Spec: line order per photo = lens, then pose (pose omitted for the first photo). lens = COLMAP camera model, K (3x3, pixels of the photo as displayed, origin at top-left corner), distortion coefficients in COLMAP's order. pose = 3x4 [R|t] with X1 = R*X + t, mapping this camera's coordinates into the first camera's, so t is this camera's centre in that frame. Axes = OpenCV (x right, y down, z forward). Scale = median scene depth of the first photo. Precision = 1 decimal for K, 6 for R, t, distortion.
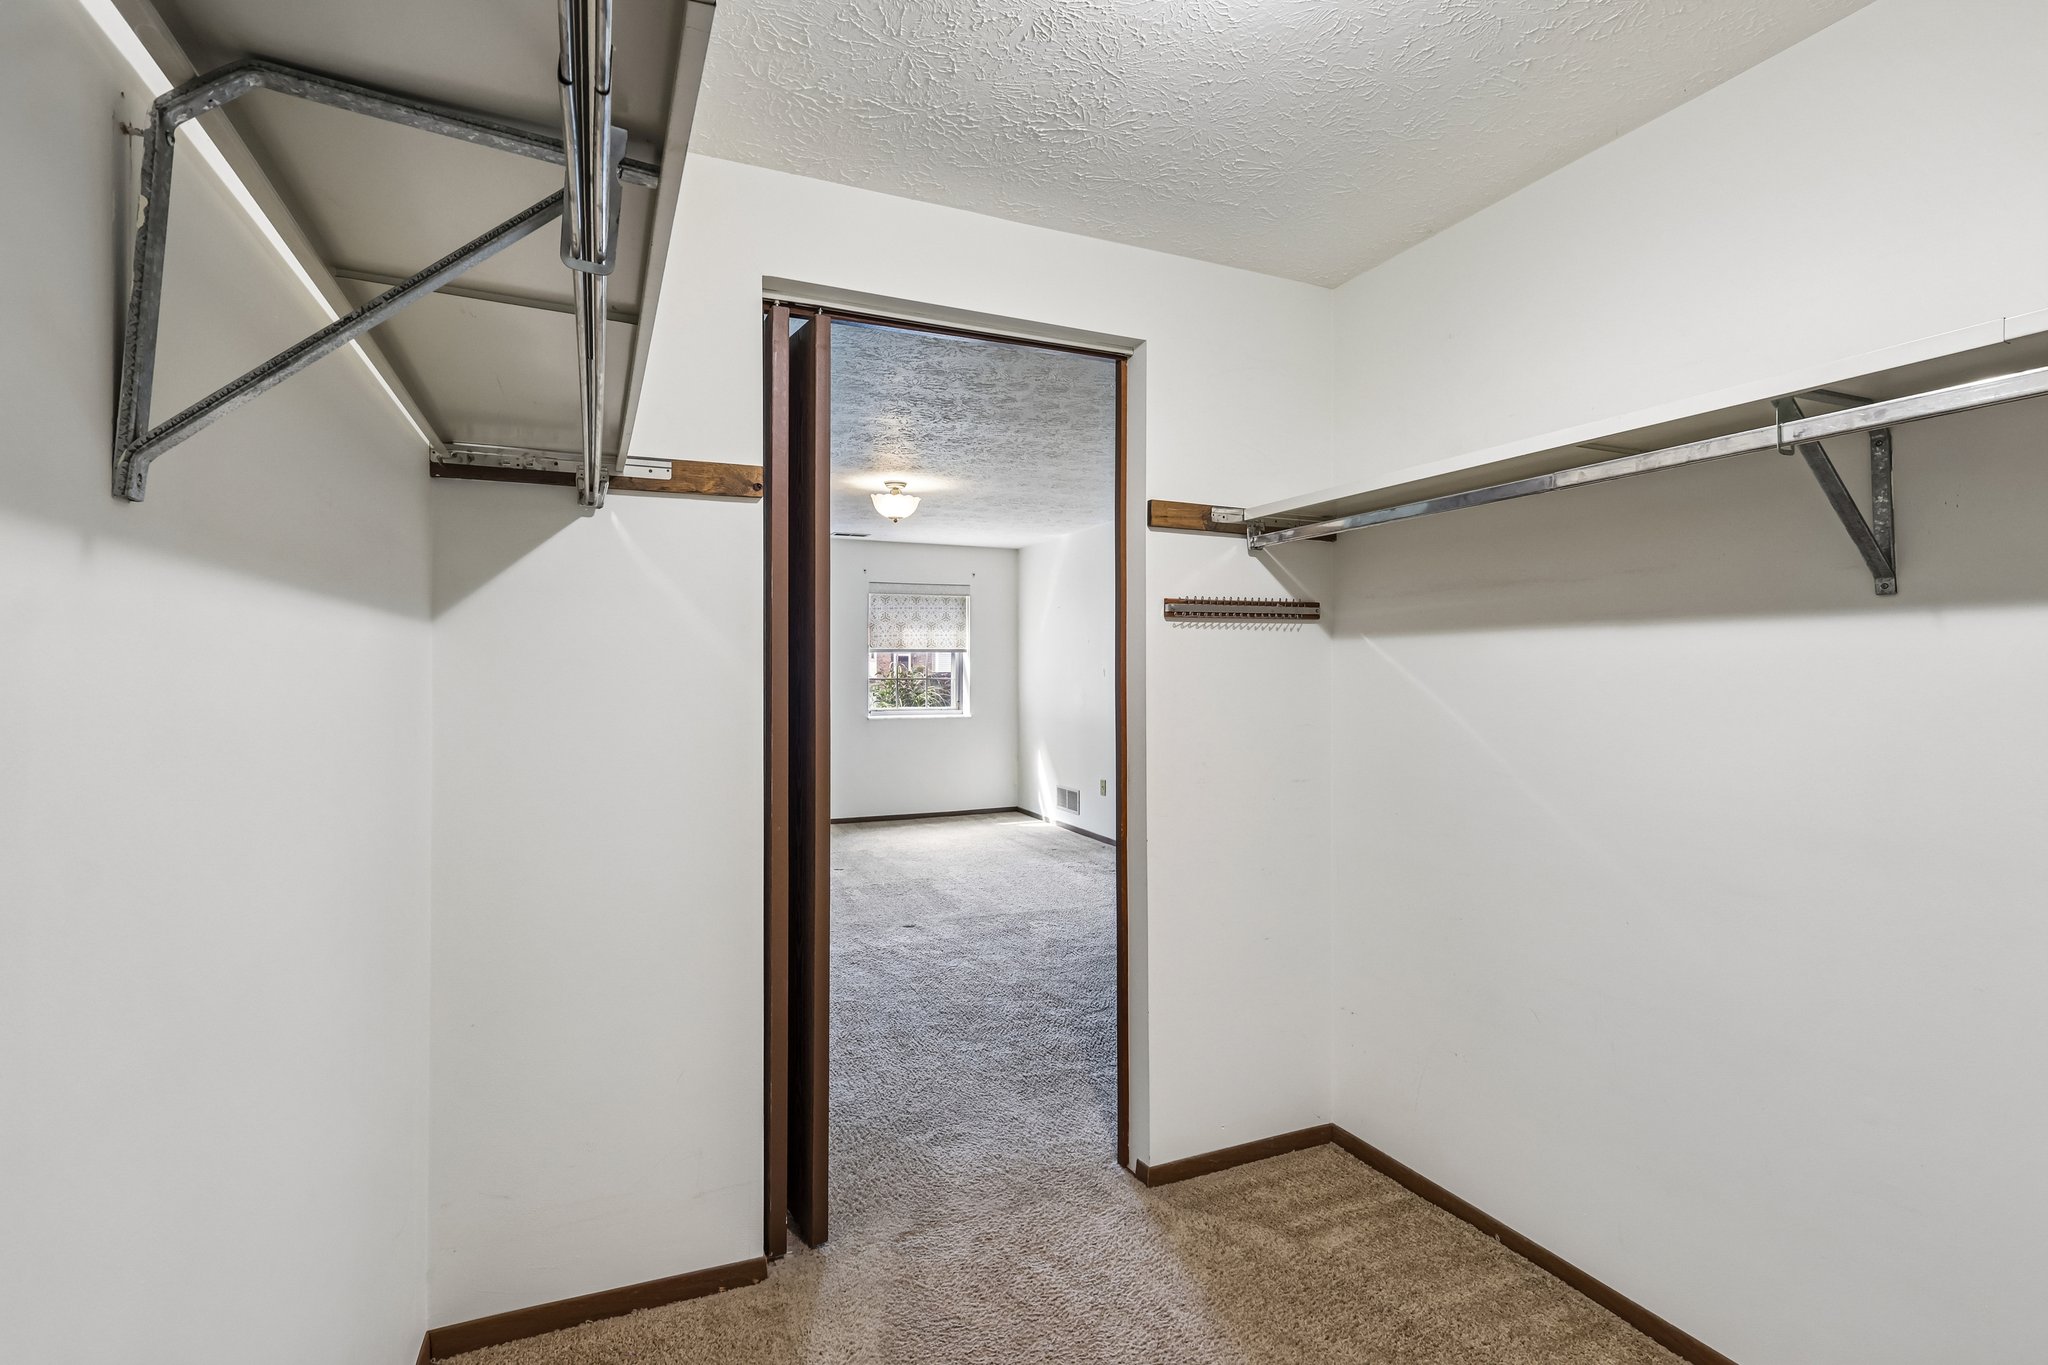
lens RADIAL K [[958.9, 0, 1014.8], [0, 958.9, 664.0], [0, 0, 1]] dist [-0.001194, 0.001870]
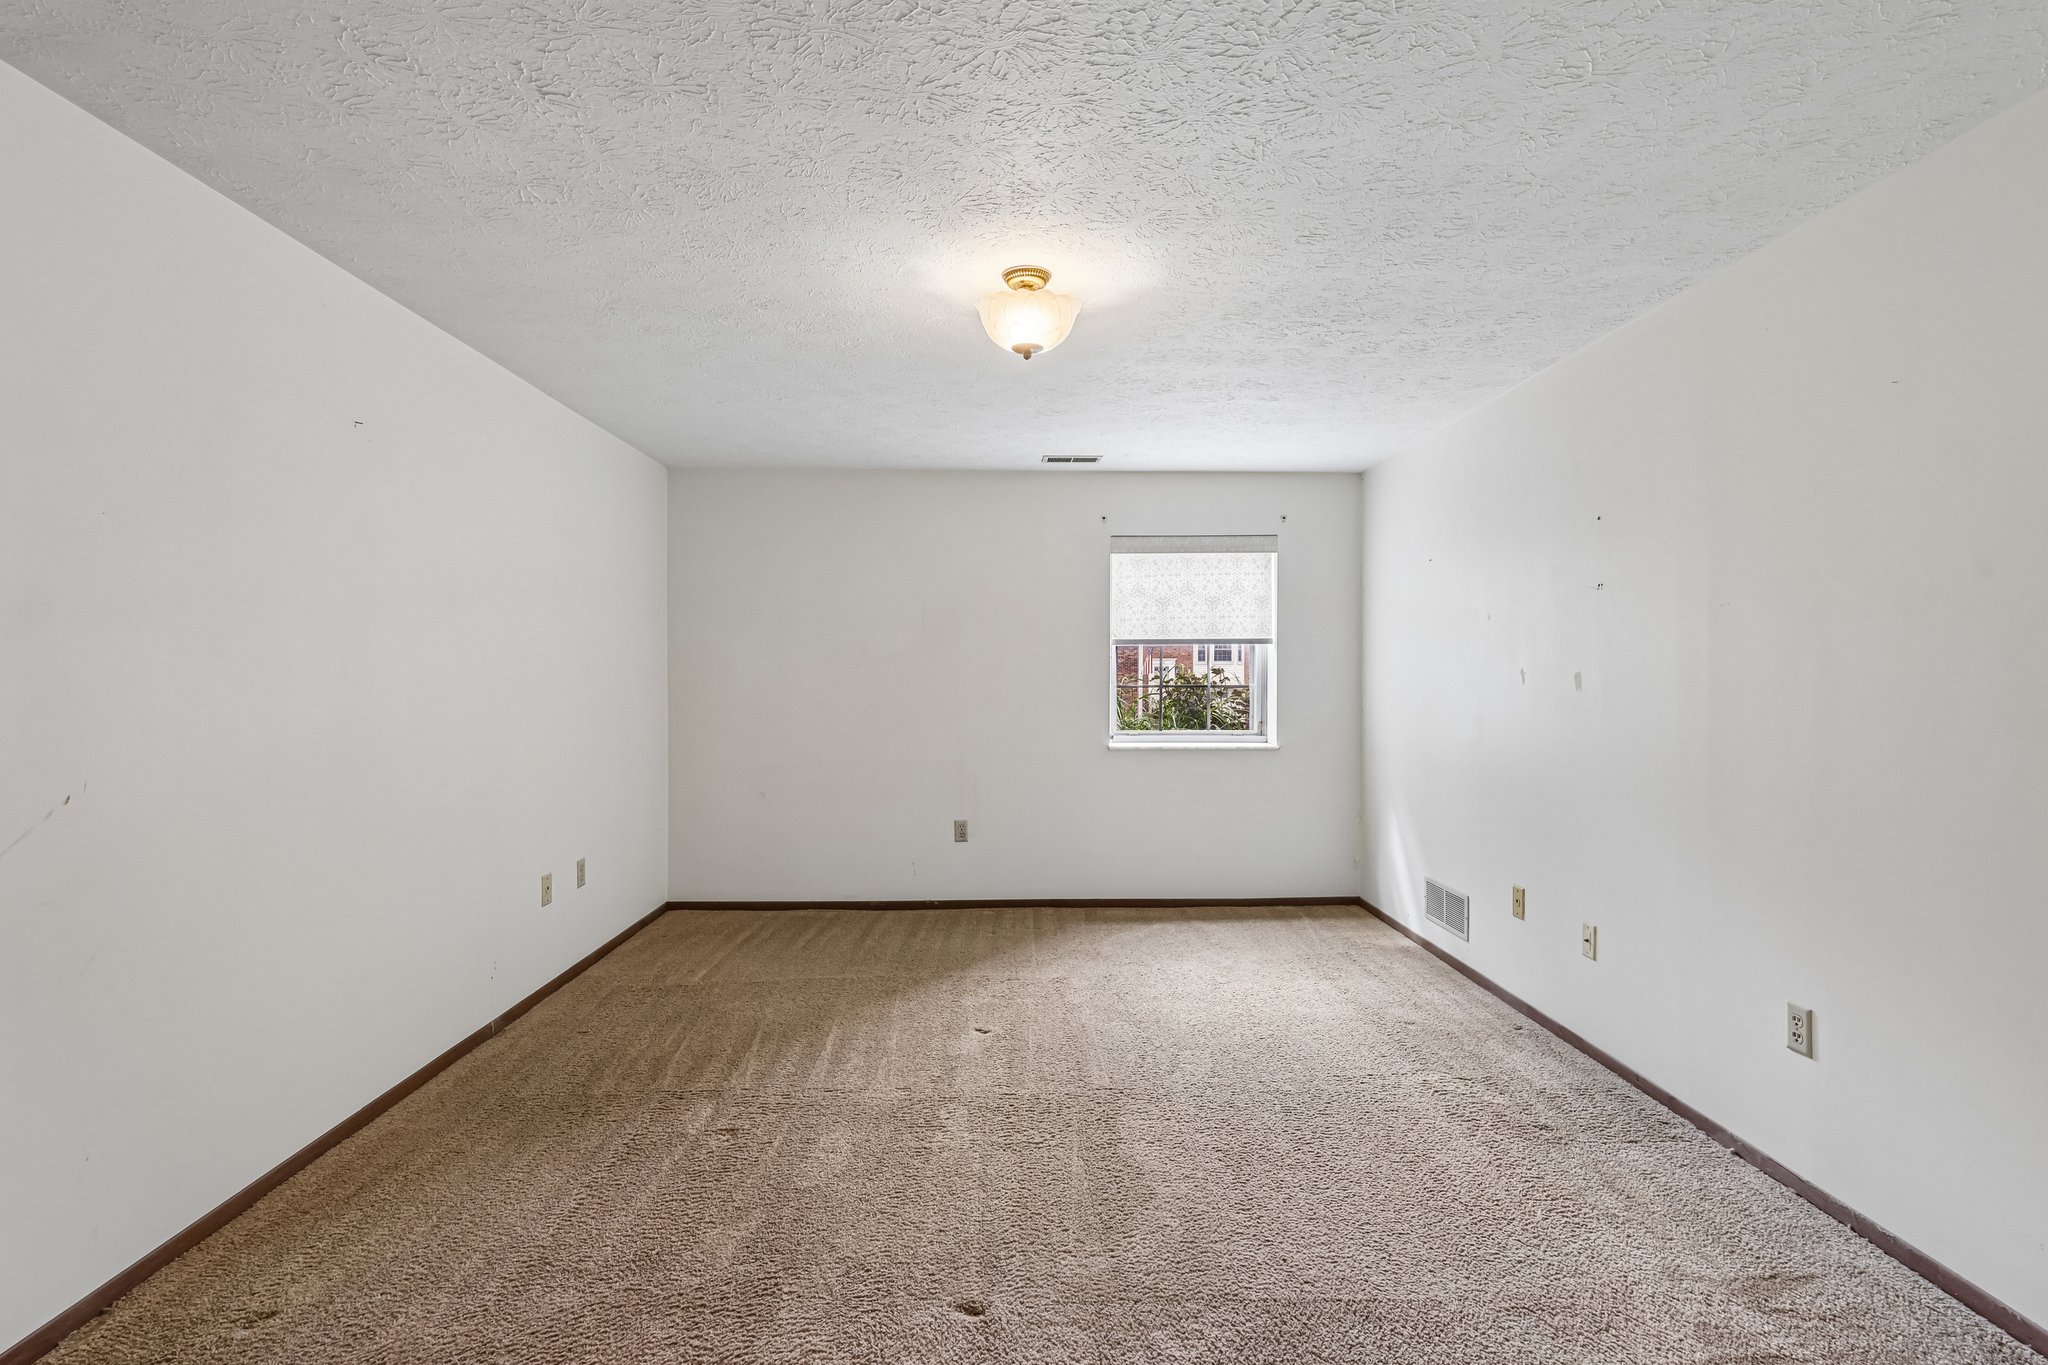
lens RADIAL K [[952.5, 0, 1024.0], [0, 952.5, 682.5], [0, 0, 1]] dist [-0.000505, 0.000261]
pose [[0.925568, 0.002578, -0.378572, 0.035139], [0.003131, 0.999890, 0.014464, 0.003255], [0.378567, -0.014573, 0.925459, 0.378776]]
